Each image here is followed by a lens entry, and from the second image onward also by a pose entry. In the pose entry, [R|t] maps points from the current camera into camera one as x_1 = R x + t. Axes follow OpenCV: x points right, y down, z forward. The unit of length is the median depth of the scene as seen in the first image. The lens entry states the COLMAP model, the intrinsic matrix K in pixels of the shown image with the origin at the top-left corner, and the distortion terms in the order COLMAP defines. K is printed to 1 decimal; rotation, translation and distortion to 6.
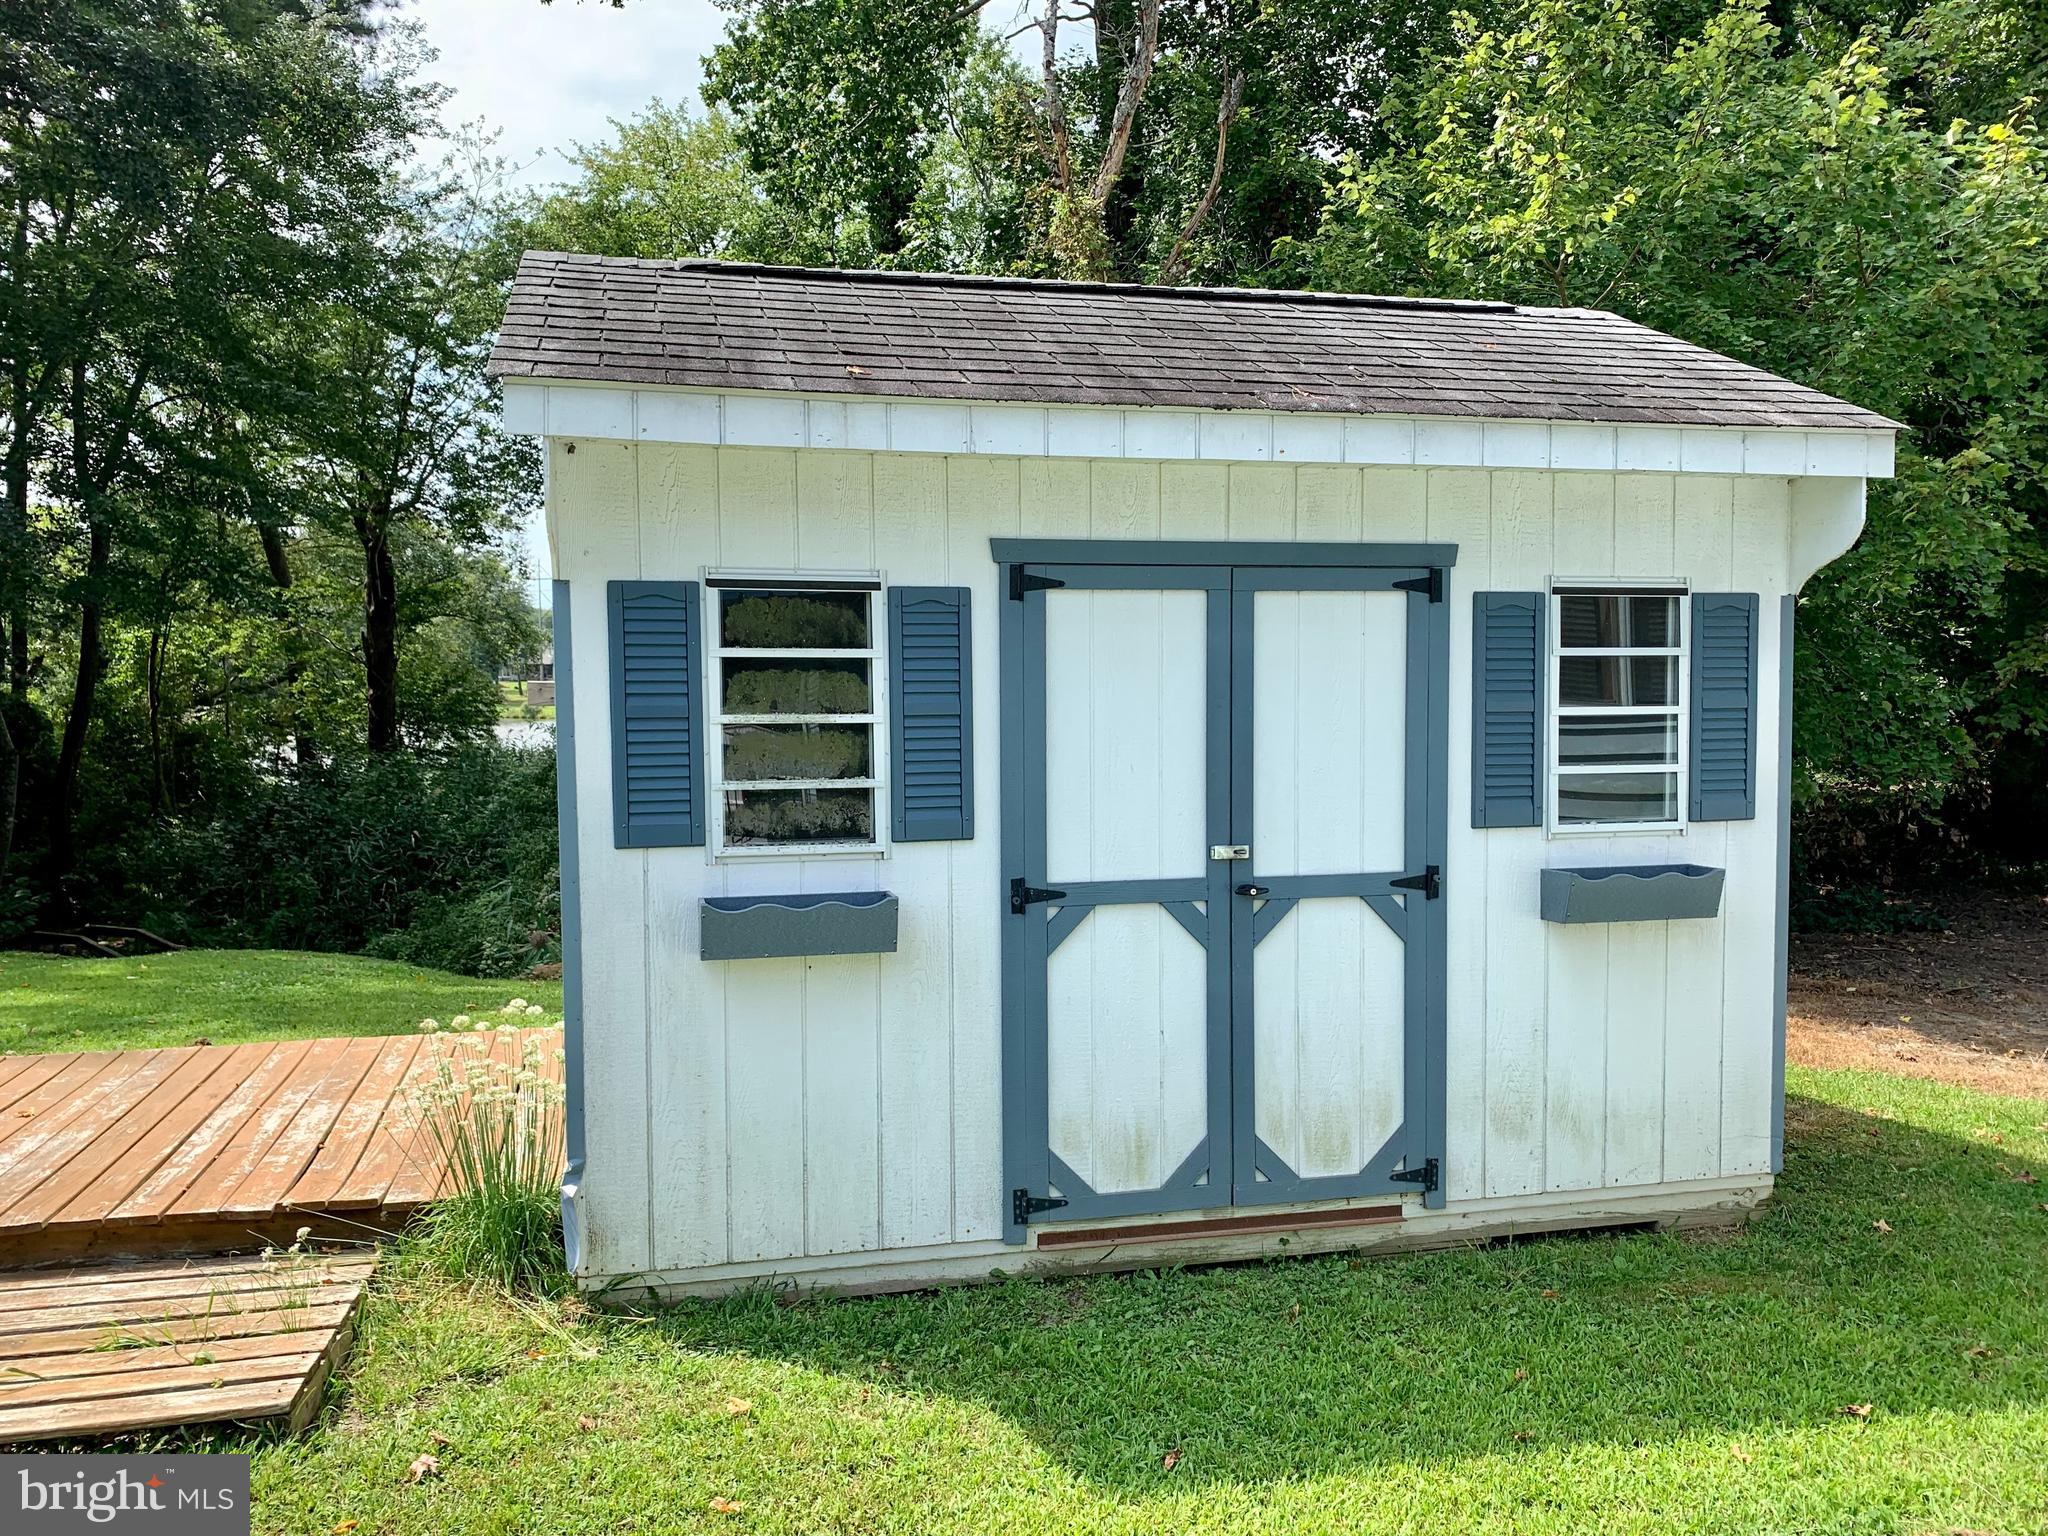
lens RADIAL K [[1662.5, 0, 1025.2], [0, 1662.5, 790.0], [0, 0, 1]] dist [0.091344, -0.188780]
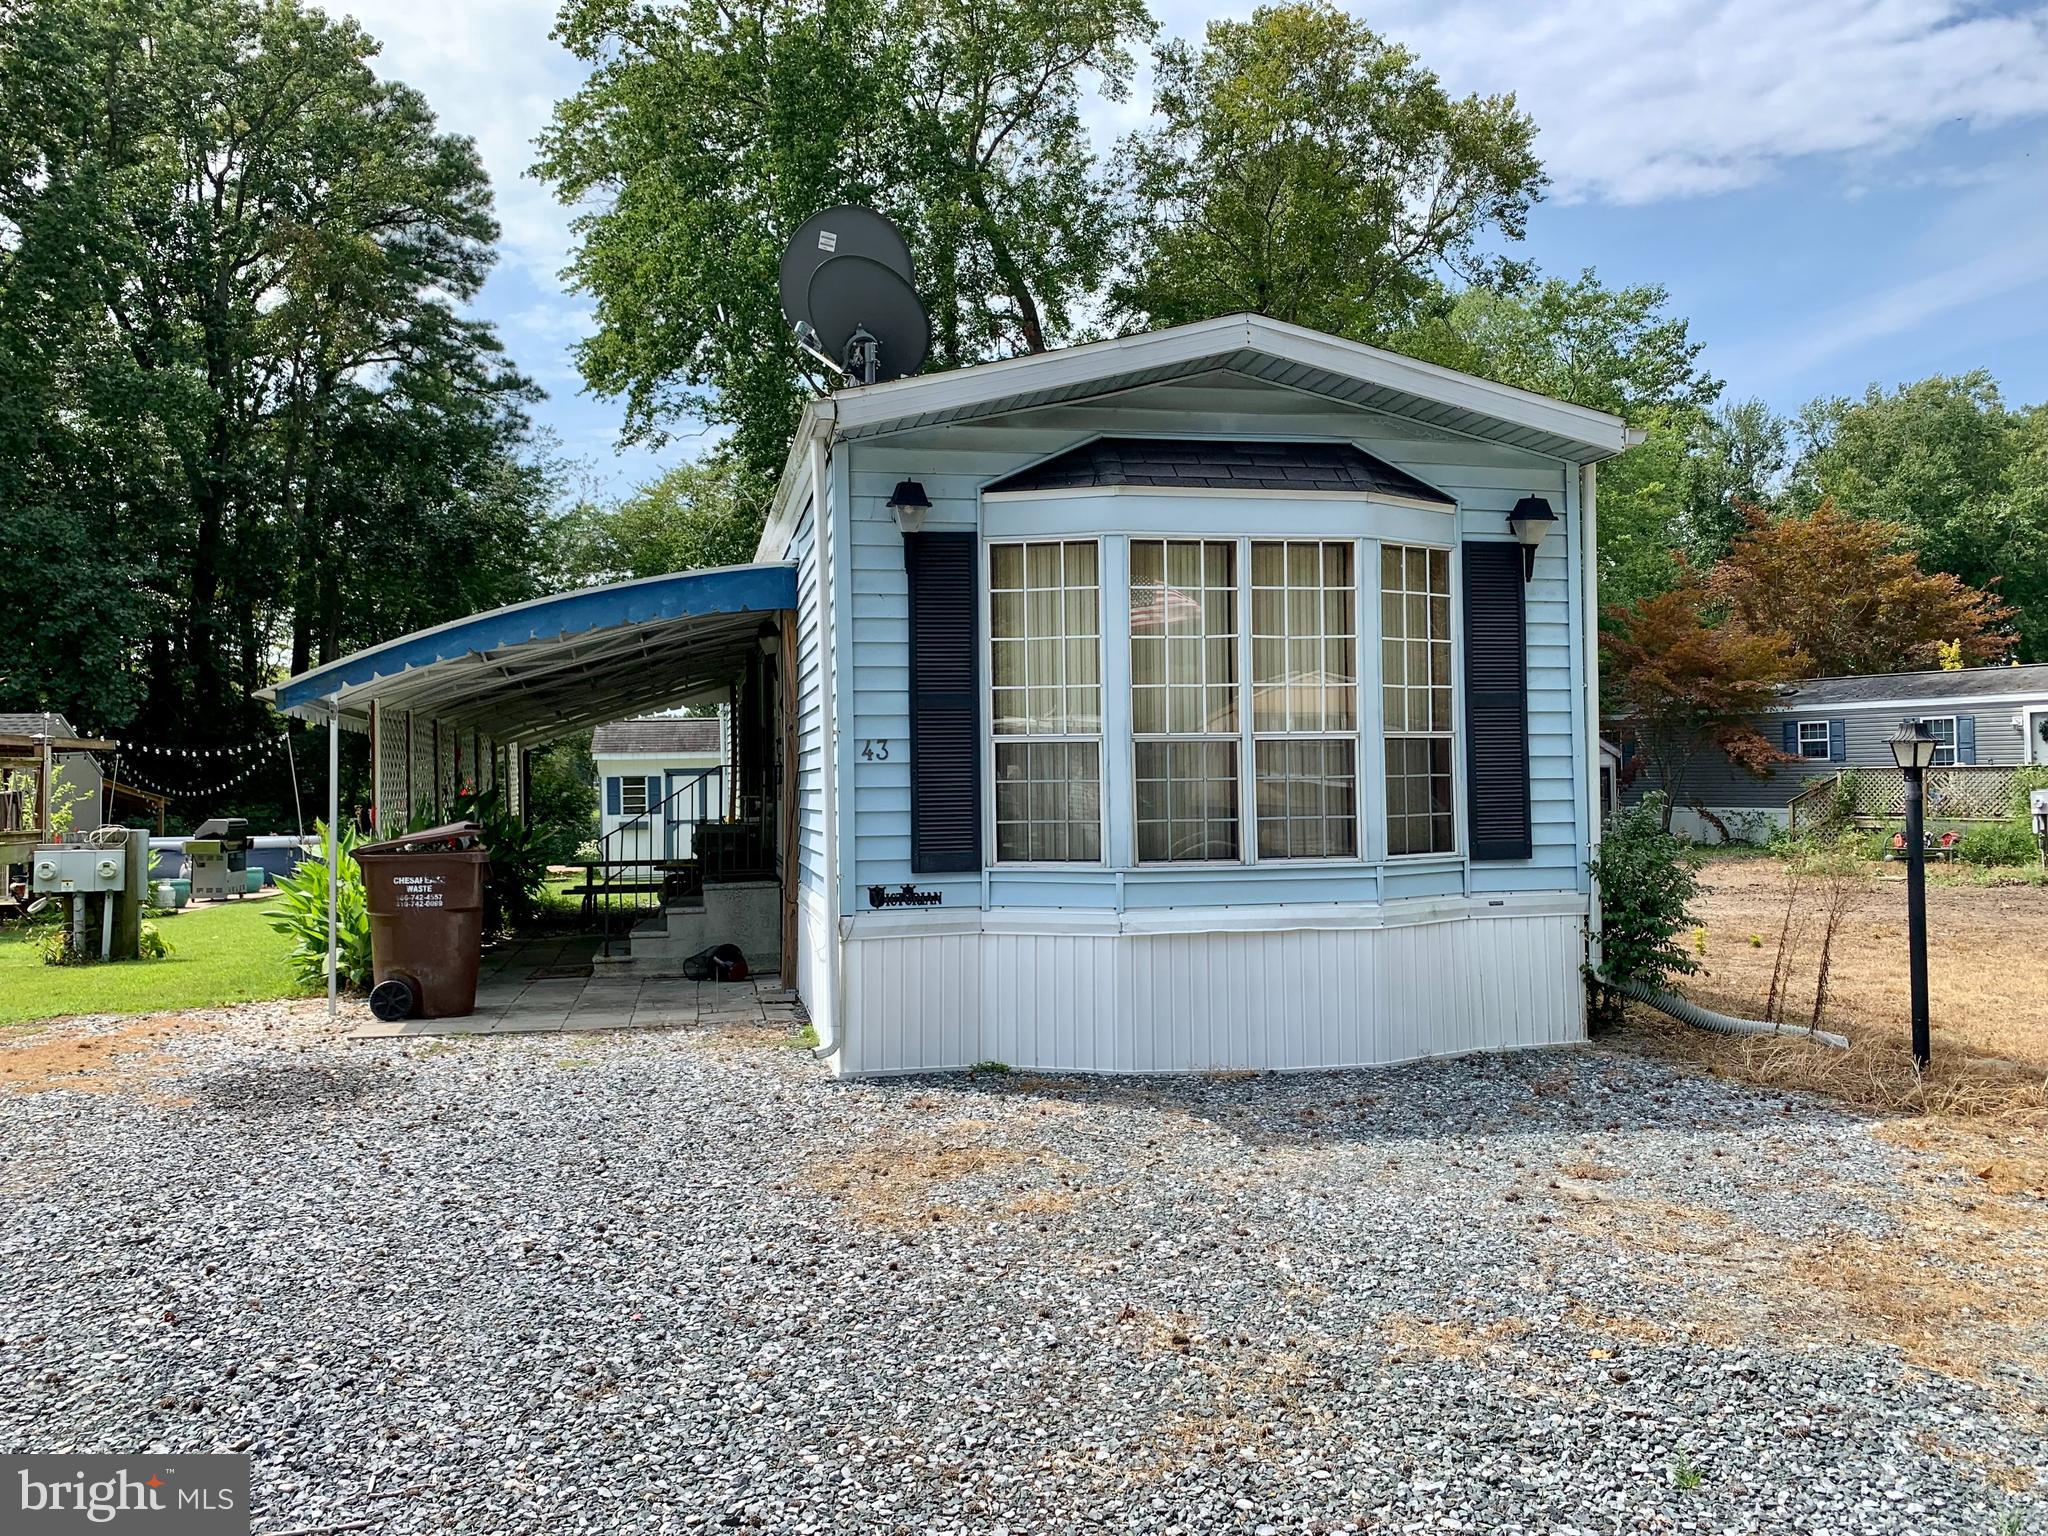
lens RADIAL K [[1550.8, 0, 1024.0], [0, 1550.8, 768.0], [0, 0, 1]] dist [0.085712, -0.141560]
pose [[0.999344, -0.011561, -0.034318, 1.617290], [0.008864, 0.996936, -0.077712, 0.340786], [0.035111, 0.077357, 0.996385, -5.119710]]
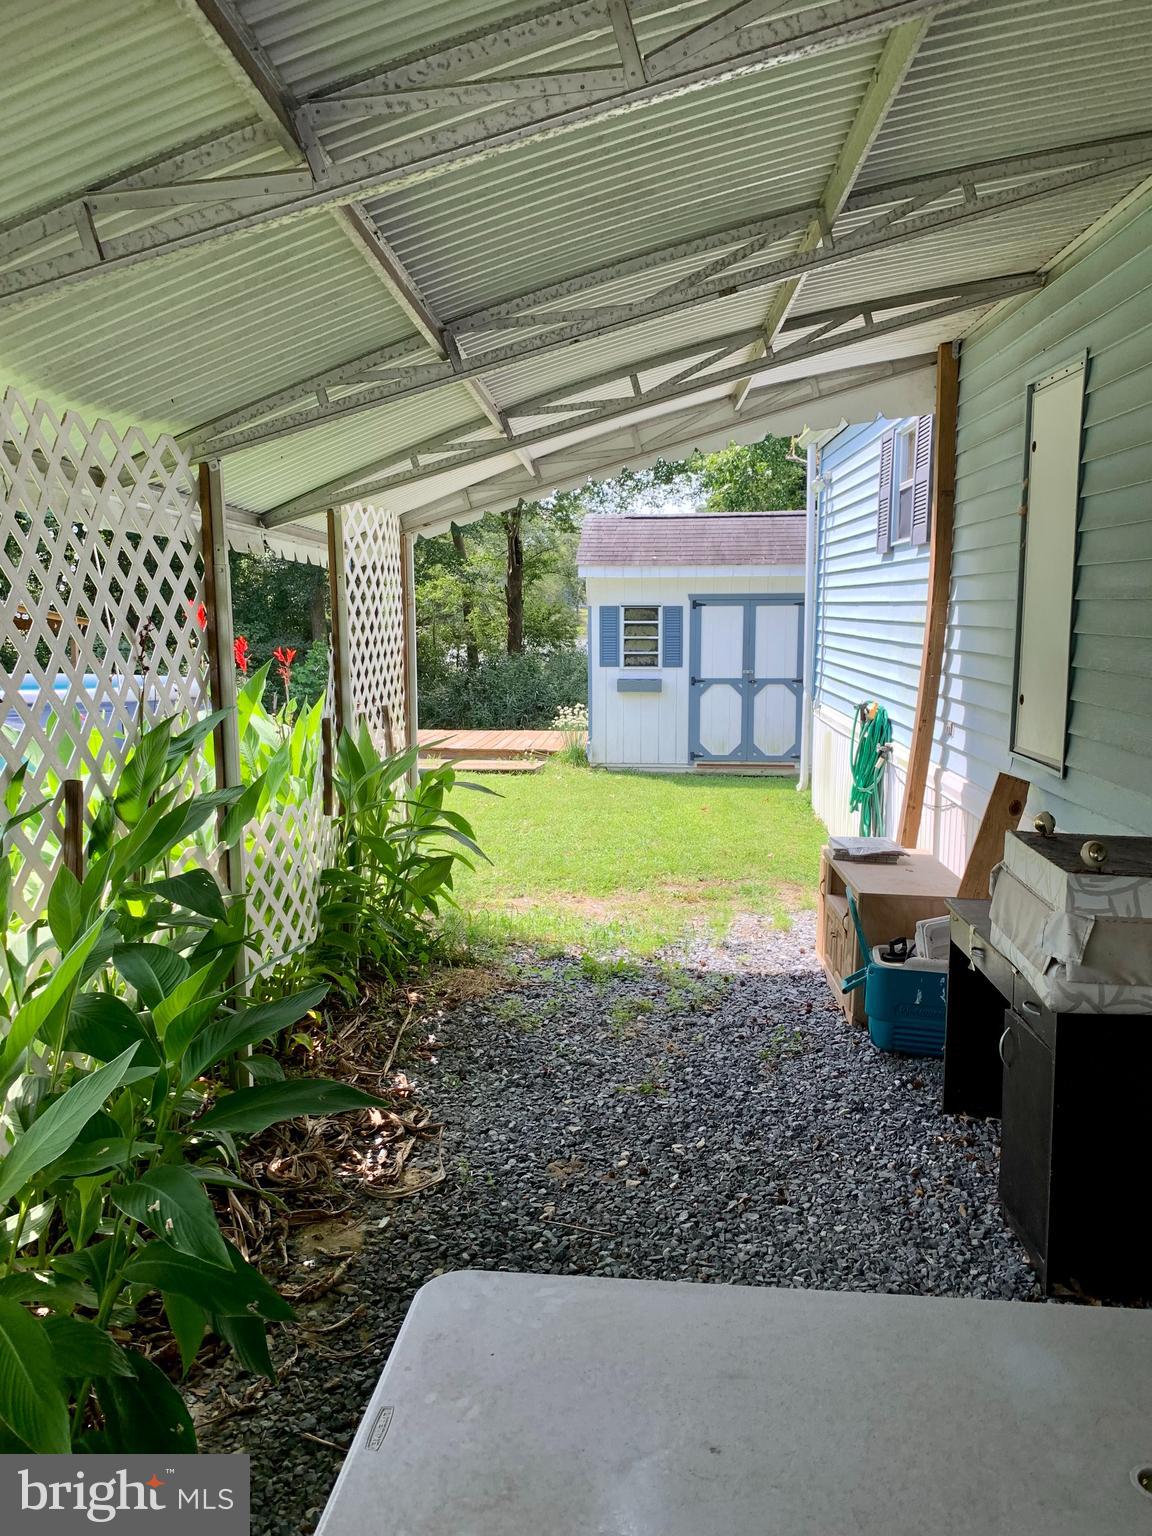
lens RADIAL K [[1163.1, 0, 576.0], [0, 1163.1, 768.0], [0, 0, 1]] dist [0.085712, -0.141560]
pose [[0.953408, 0.042847, -0.298626, 0.587053], [-0.021918, 0.997085, 0.073083, 0.073589], [0.300887, -0.063133, 0.951568, -1.842925]]
